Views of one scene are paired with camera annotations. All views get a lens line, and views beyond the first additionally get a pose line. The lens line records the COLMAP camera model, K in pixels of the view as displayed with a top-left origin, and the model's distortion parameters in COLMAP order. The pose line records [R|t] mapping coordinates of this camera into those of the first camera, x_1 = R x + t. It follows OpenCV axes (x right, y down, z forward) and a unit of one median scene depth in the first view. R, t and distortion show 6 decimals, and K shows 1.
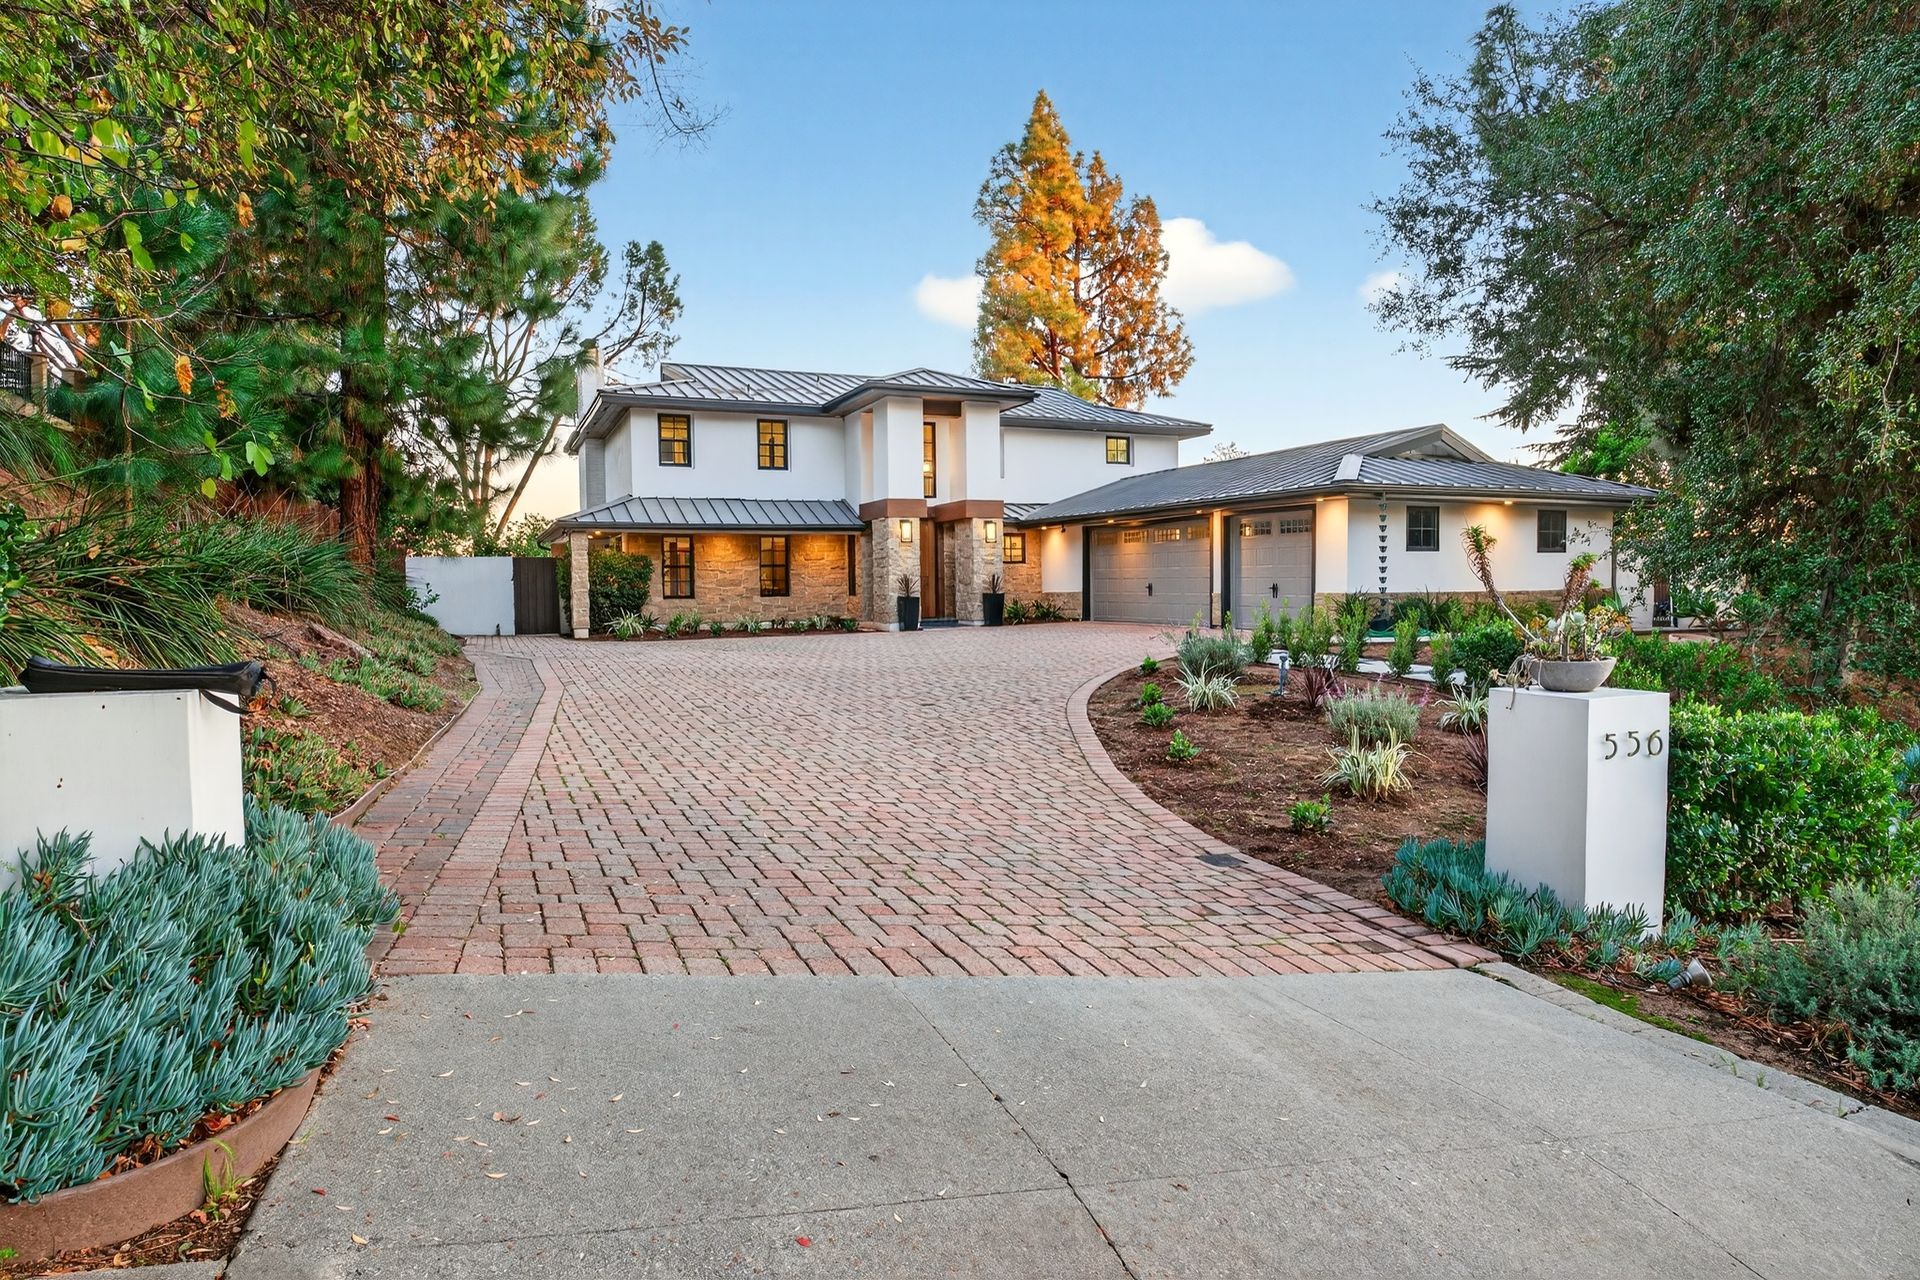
lens RADIAL K [[1026.8, 0, 958.4], [0, 1026.8, 606.6], [0, 0, 1]] dist [-0.019131, -0.000290]
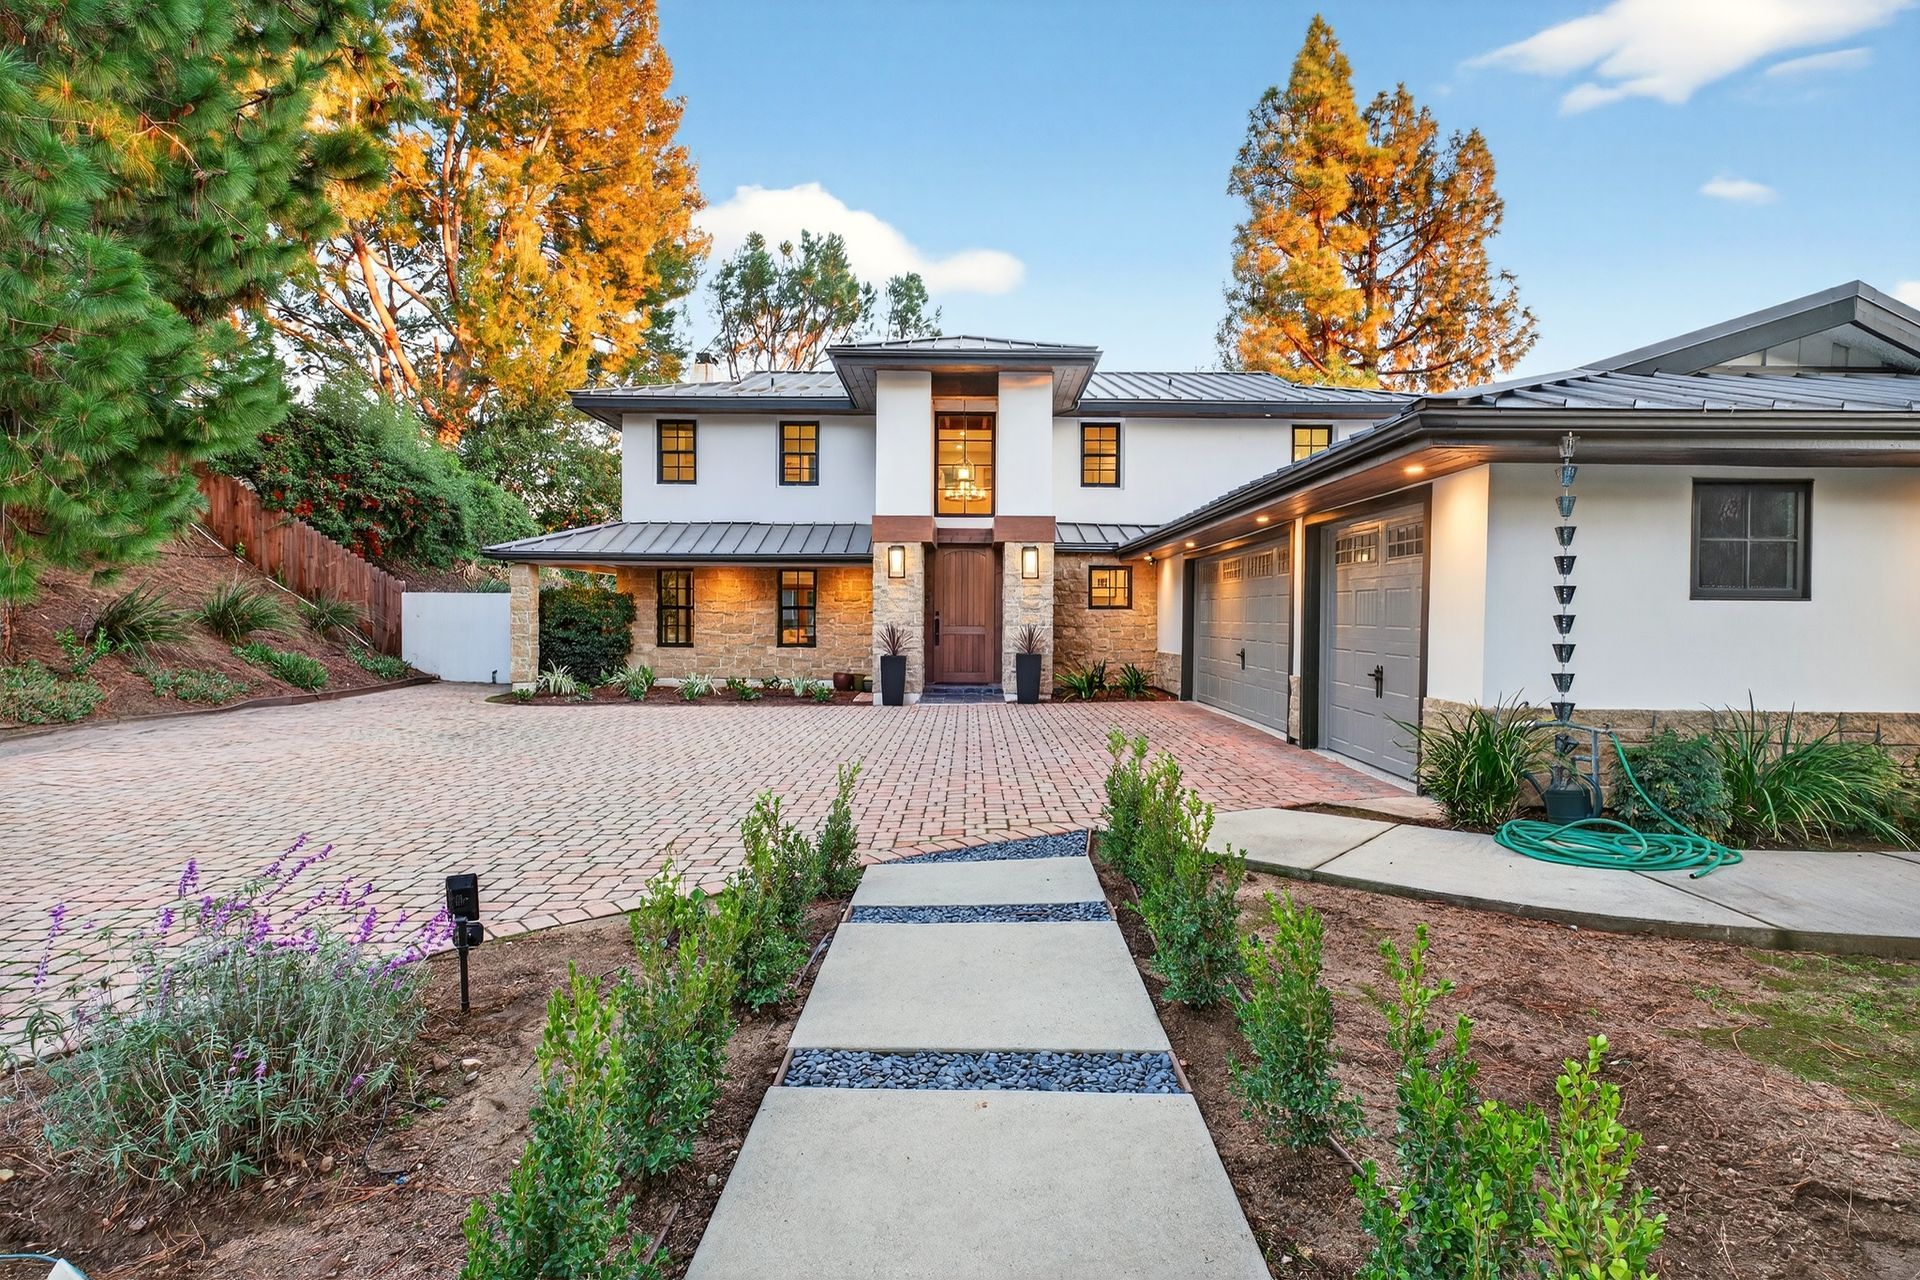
lens RADIAL K [[939.4, 0, 971.3], [0, 939.4, 620.5], [0, 0, 1]] dist [0.000143, -0.000812]
pose [[0.919775, 0.020508, -0.391911, 0.226840], [-0.028875, 0.999463, -0.015466, -0.023177], [0.391384, 0.025541, 0.919873, 0.399284]]
